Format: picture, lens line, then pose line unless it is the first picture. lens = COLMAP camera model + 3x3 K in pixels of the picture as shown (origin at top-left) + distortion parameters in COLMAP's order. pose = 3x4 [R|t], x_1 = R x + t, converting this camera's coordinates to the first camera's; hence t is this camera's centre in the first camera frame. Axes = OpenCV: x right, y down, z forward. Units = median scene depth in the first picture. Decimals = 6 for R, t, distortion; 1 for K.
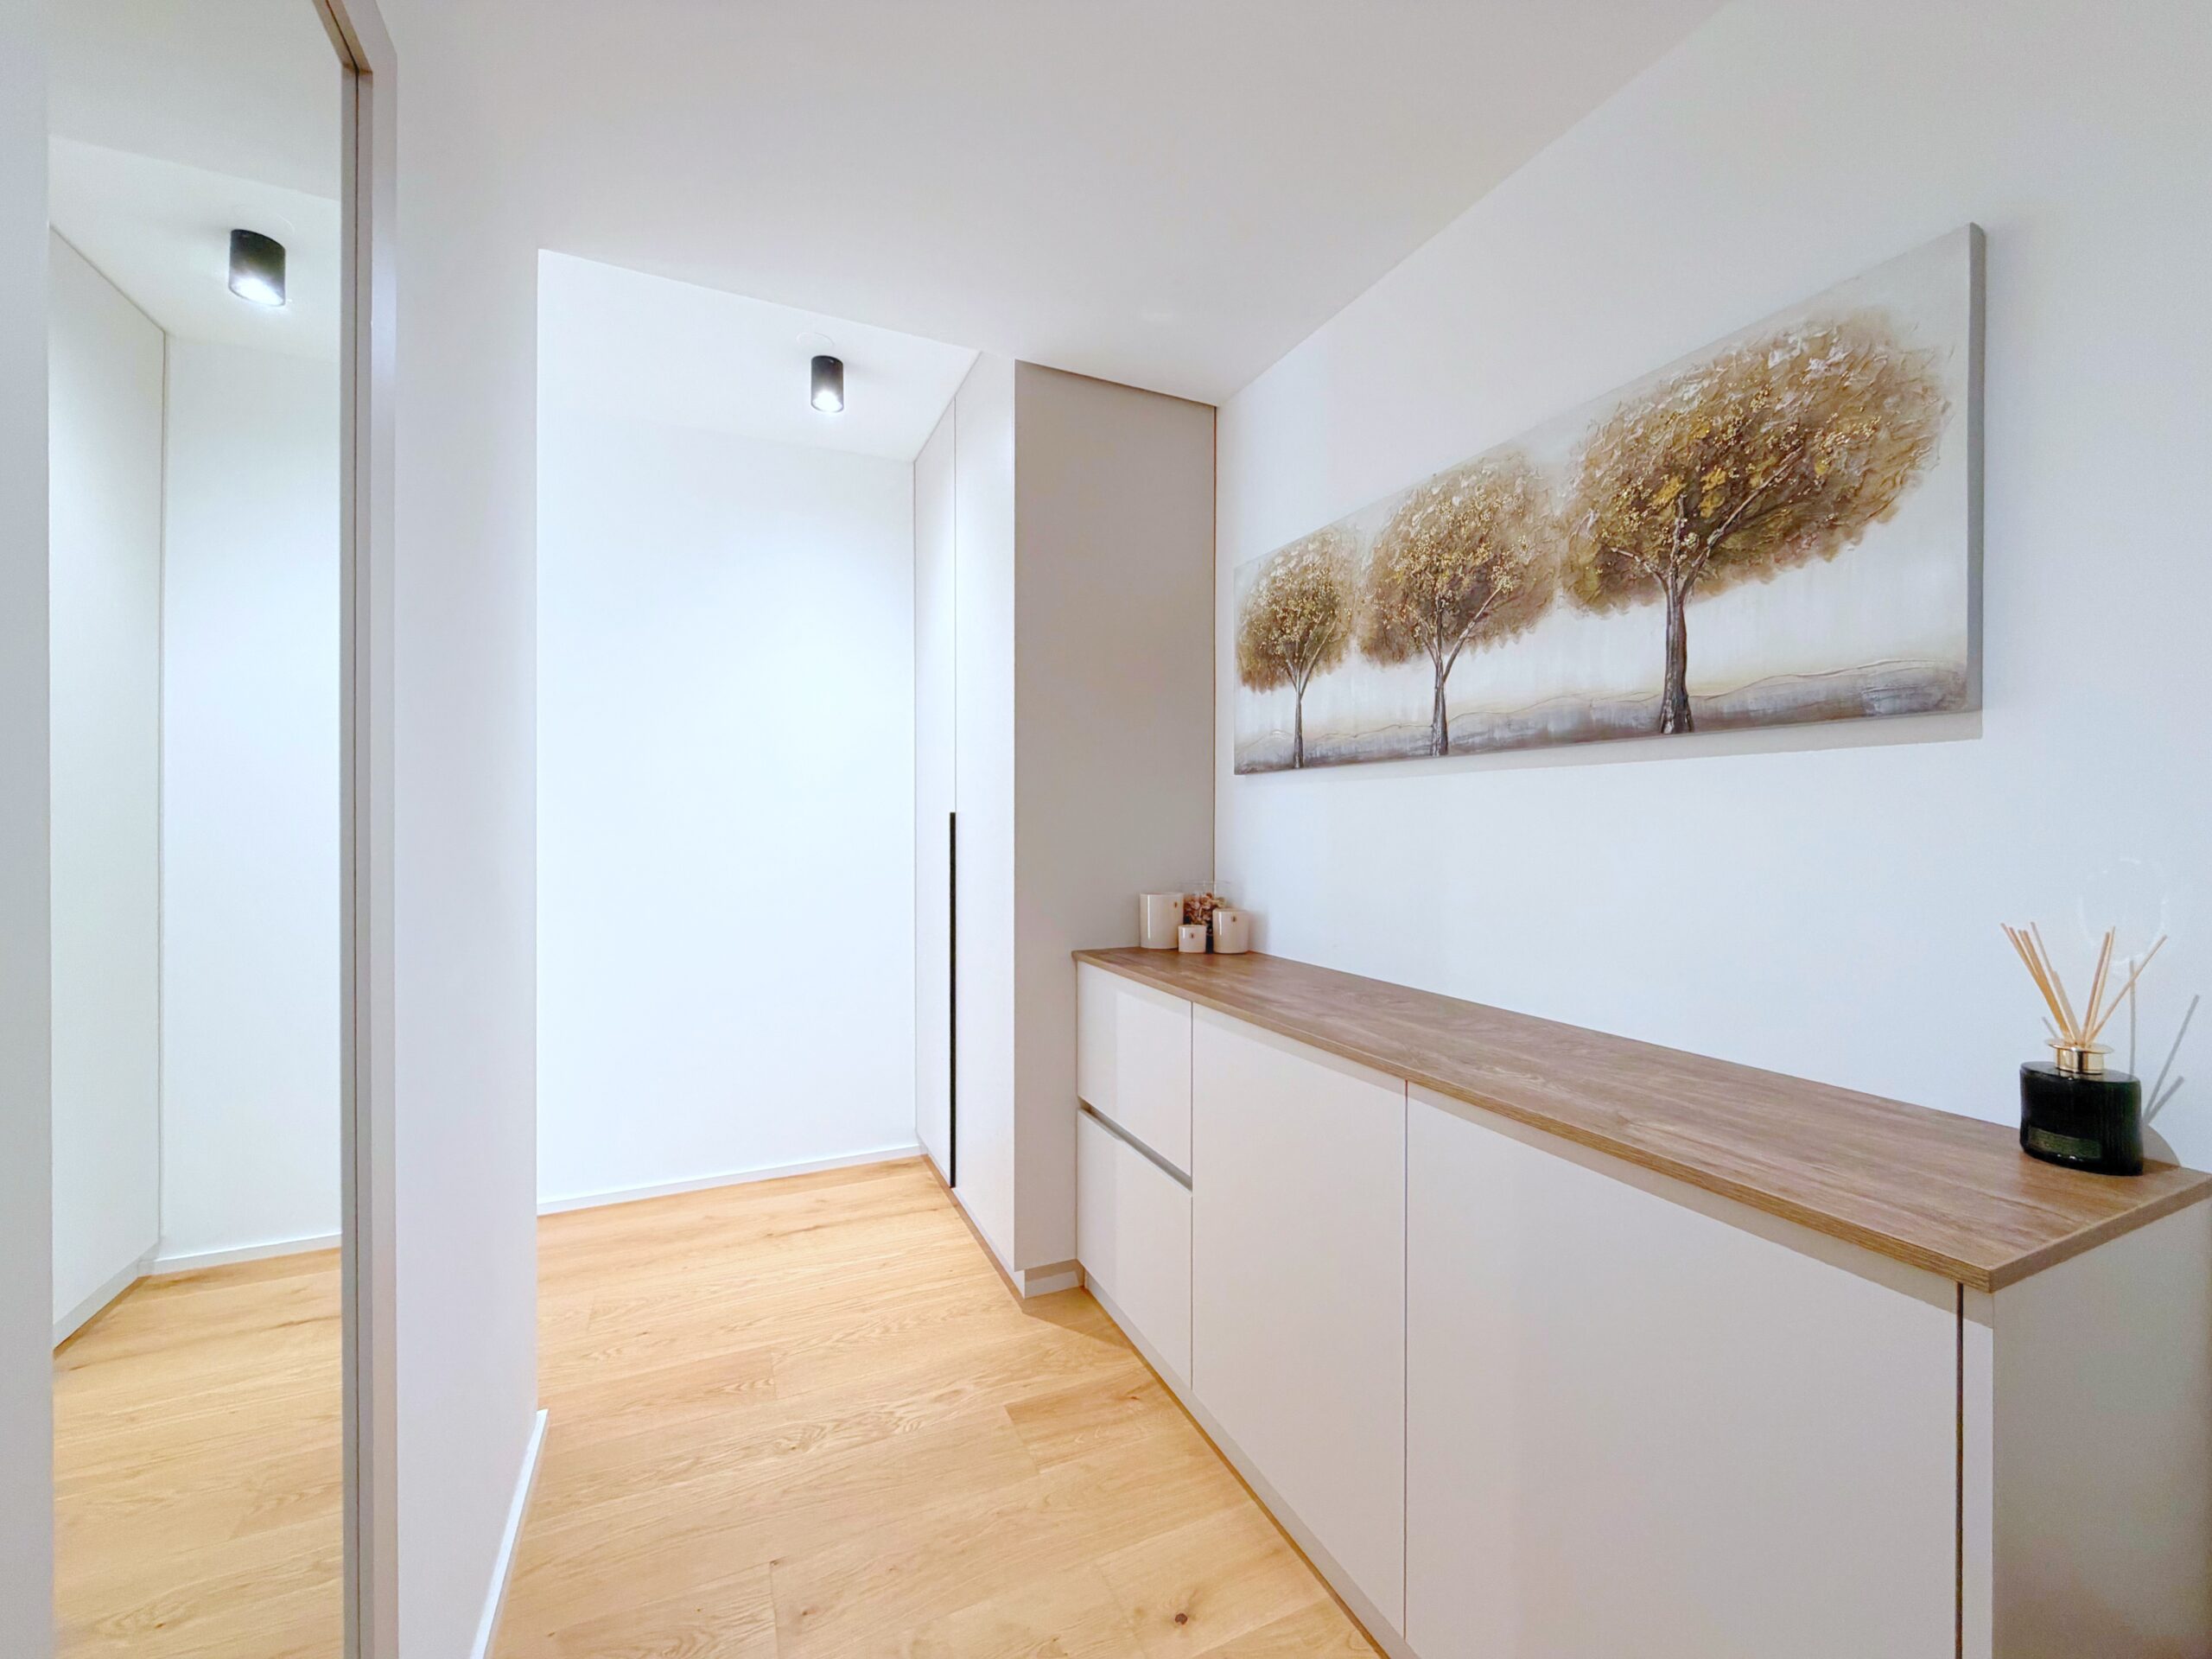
lens RADIAL K [[891.1, 0, 1115.8], [0, 891.1, 832.3], [0, 0, 1]] dist [-0.000724, 0.000194]
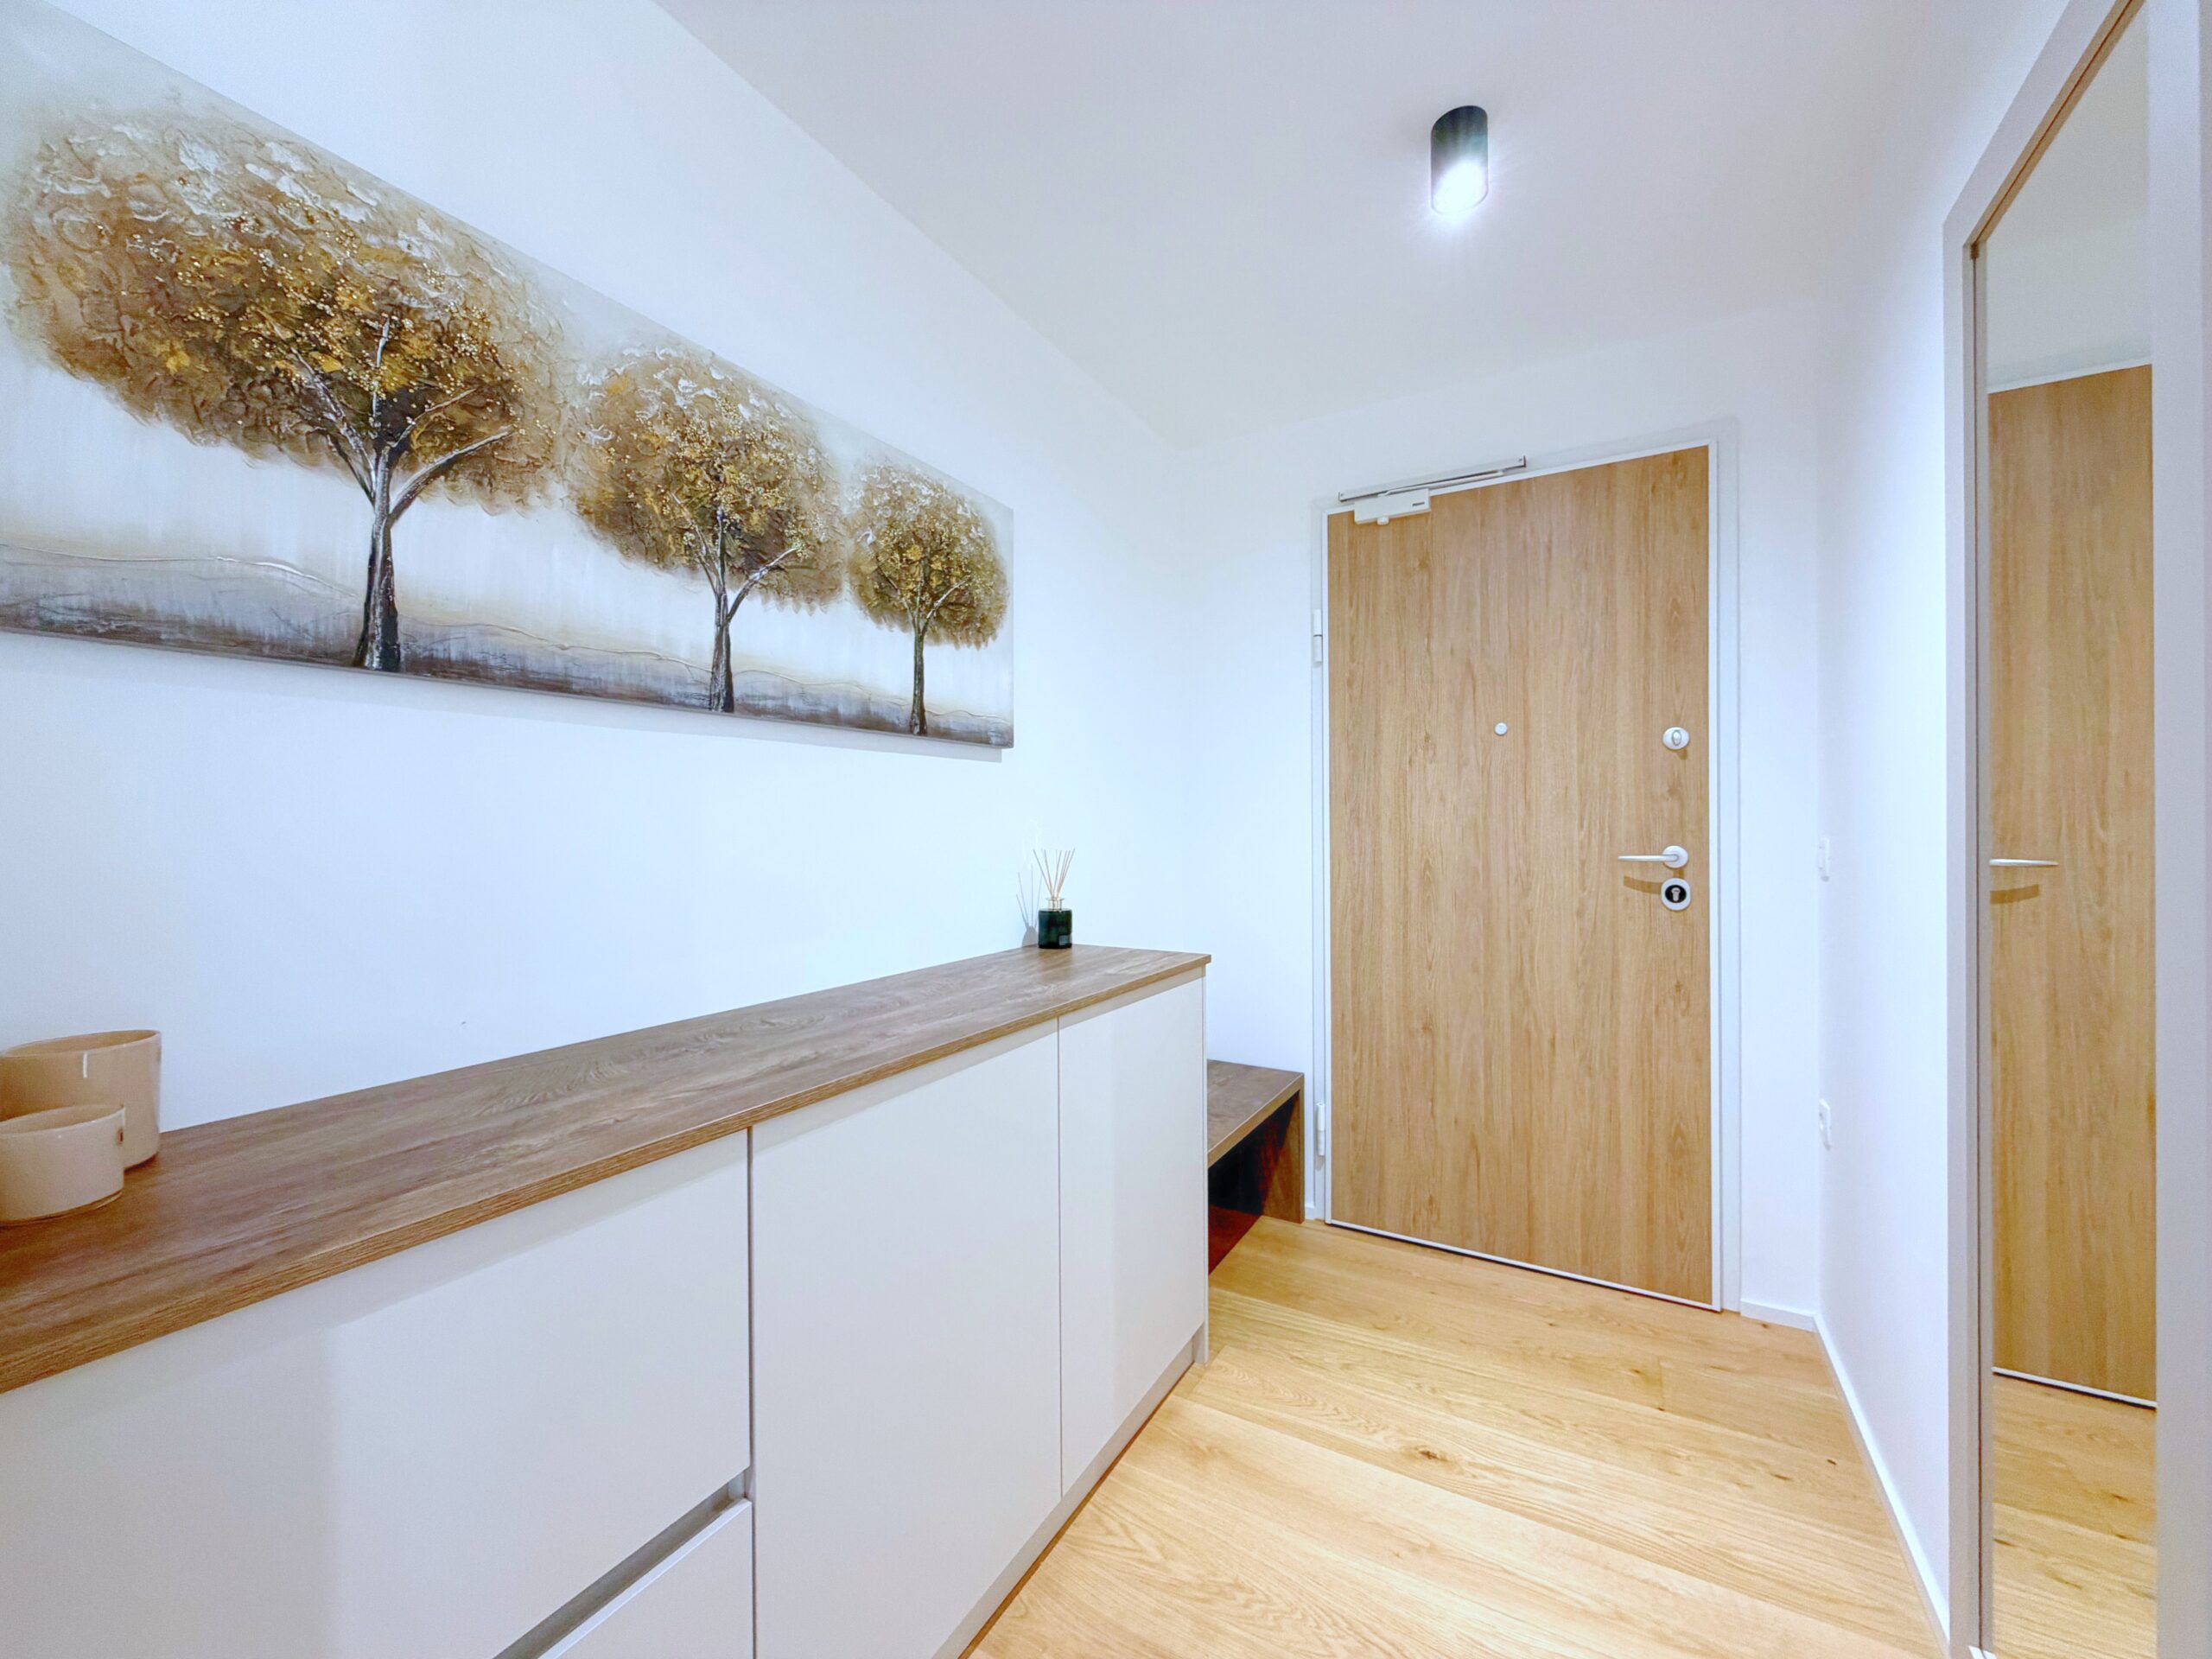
lens RADIAL K [[891.1, 0, 1117.2], [0, 891.1, 817.3], [0, 0, 1]] dist [-0.000724, 0.000194]
pose [[-0.586625, 0.000086, 0.809859, -0.499174], [0.005906, 0.999974, 0.004171, 0.007079], [-0.809837, 0.007230, -0.586610, 1.204890]]
